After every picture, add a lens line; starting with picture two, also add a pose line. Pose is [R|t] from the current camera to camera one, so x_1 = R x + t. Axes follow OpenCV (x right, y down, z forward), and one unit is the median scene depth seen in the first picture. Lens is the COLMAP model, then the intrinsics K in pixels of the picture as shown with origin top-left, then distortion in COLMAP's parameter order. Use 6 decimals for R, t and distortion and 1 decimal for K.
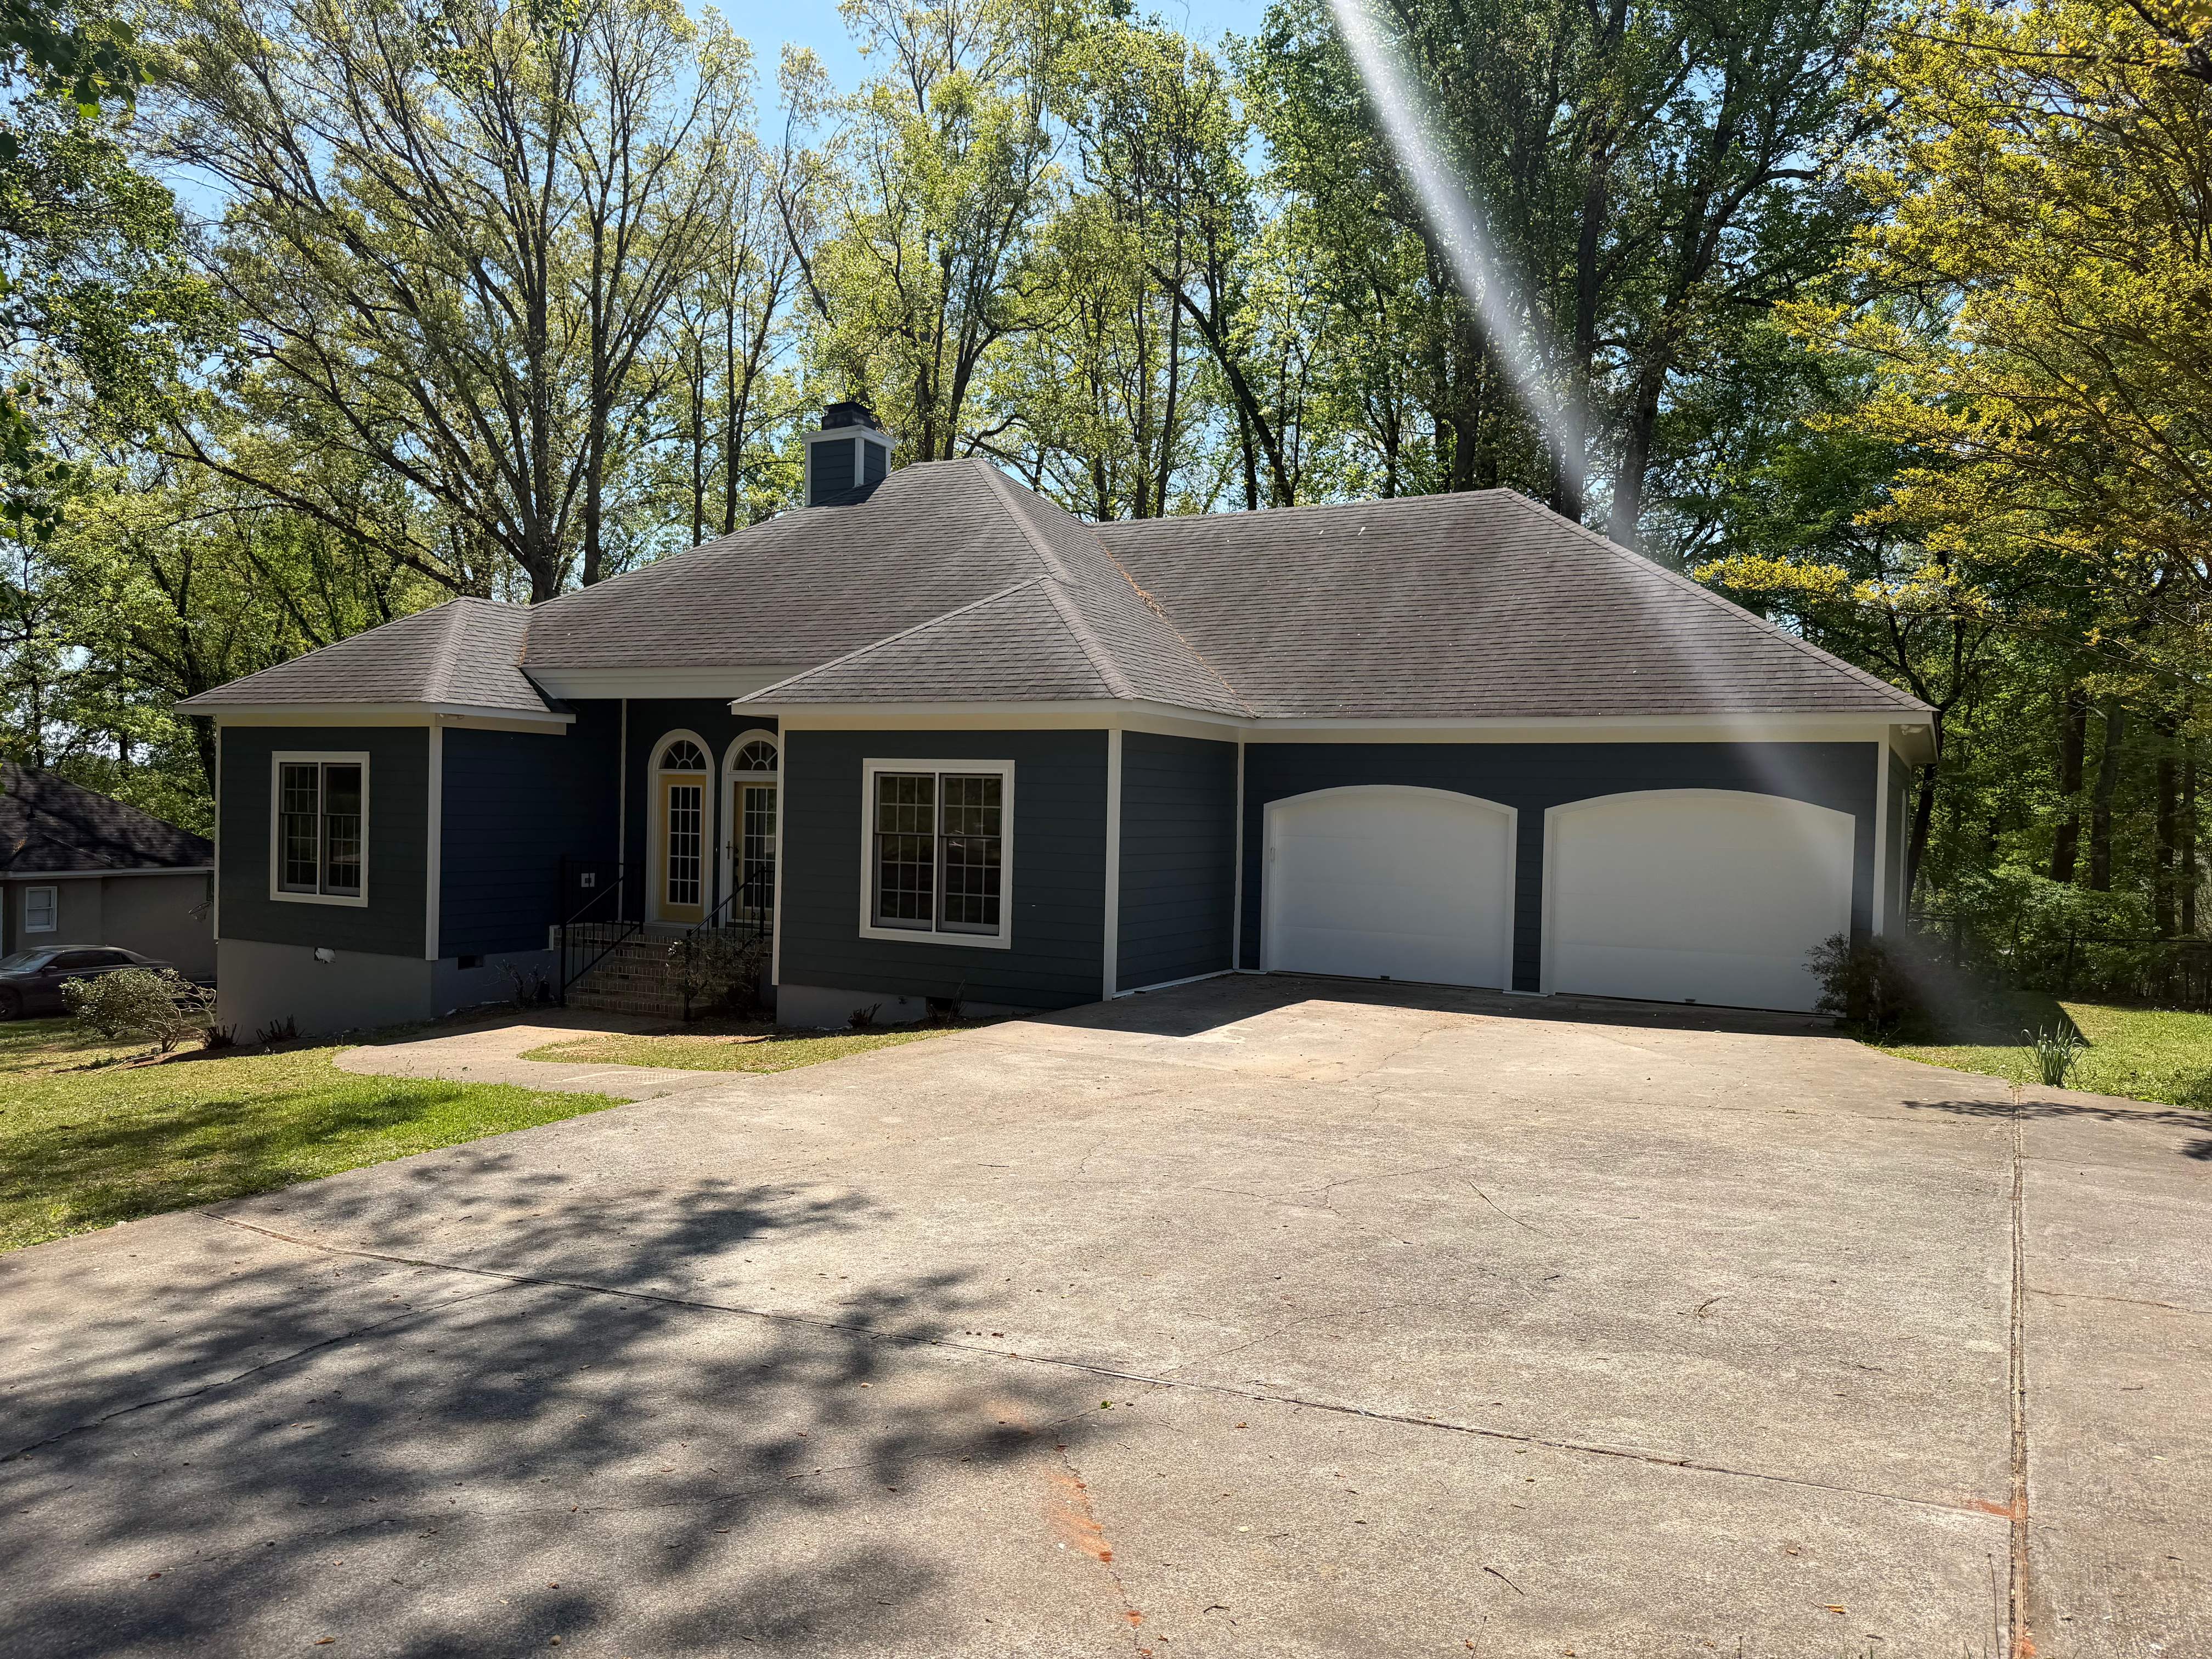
lens RADIAL K [[1589.7, 0, 1106.0], [0, 1589.7, 829.5], [0, 0, 1]] dist [0.103743, -0.101564]
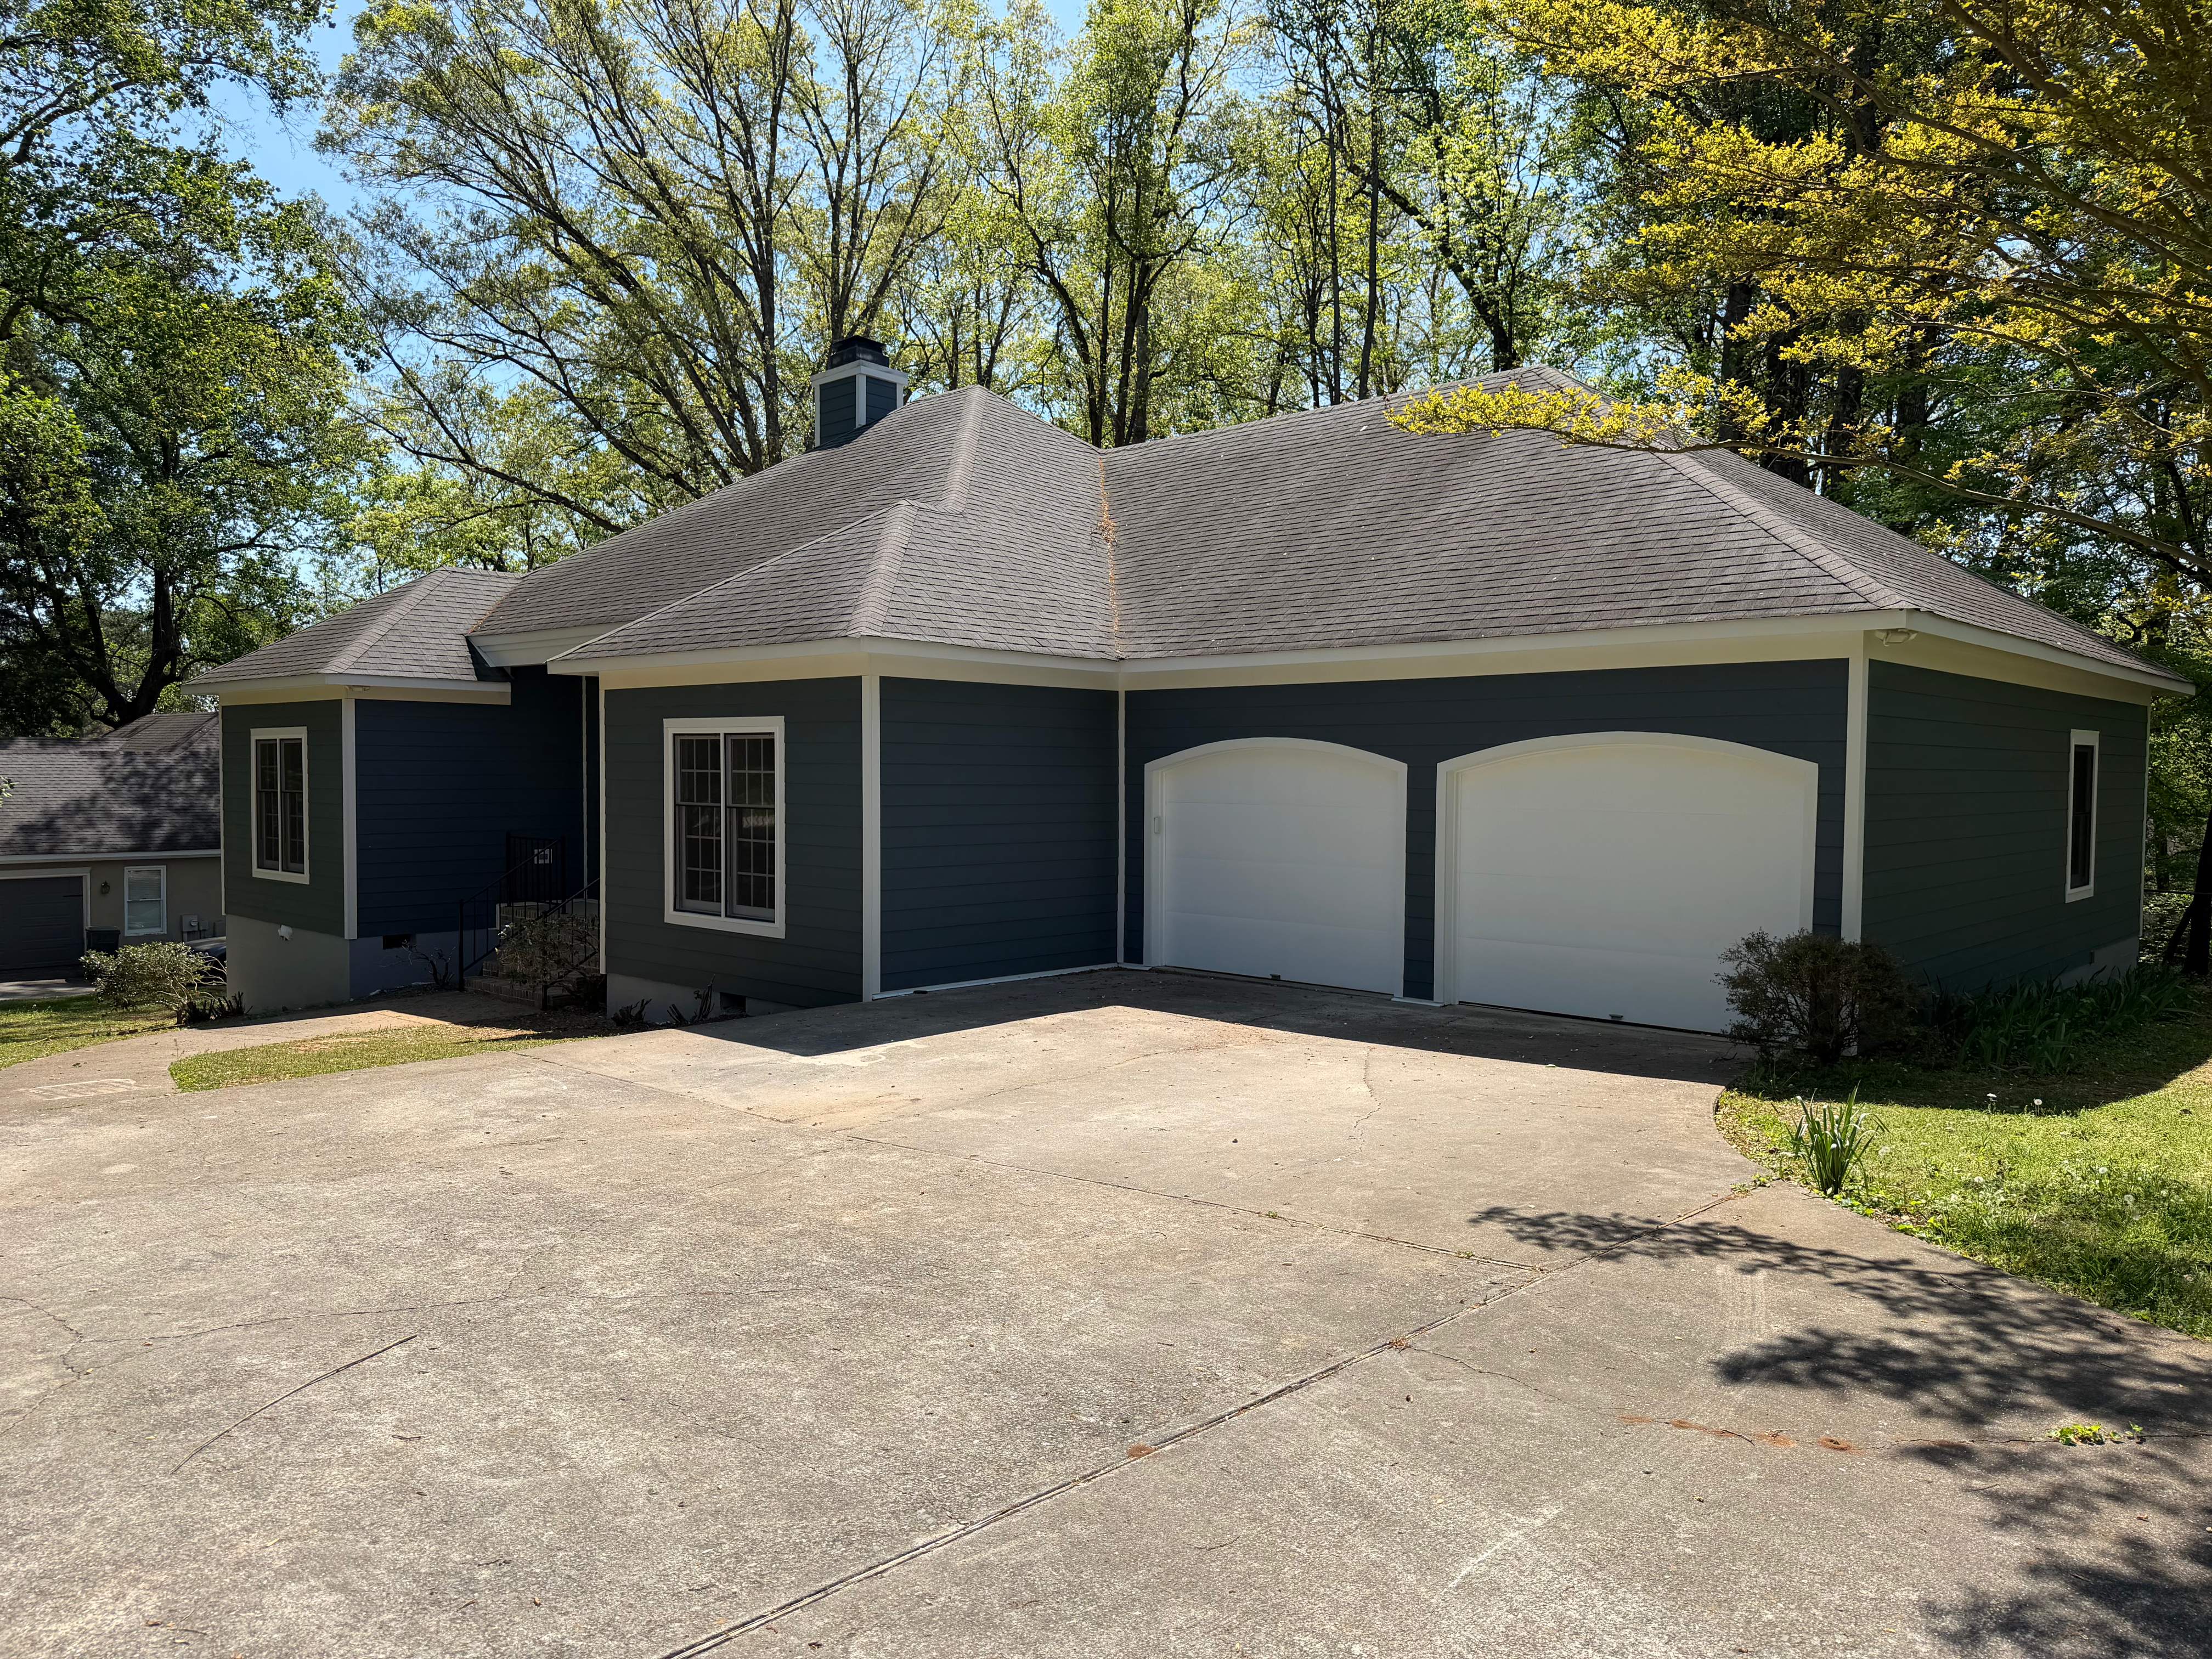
lens RADIAL K [[1564.5, 0, 1106.0], [0, 1564.5, 829.5], [0, 0, 1]] dist [0.140032, 0.000164]
pose [[0.965647, -0.006838, -0.259766, 0.297913], [0.010852, 0.999843, 0.014025, 0.006392], [0.259629, -0.016362, 0.965570, 0.214993]]
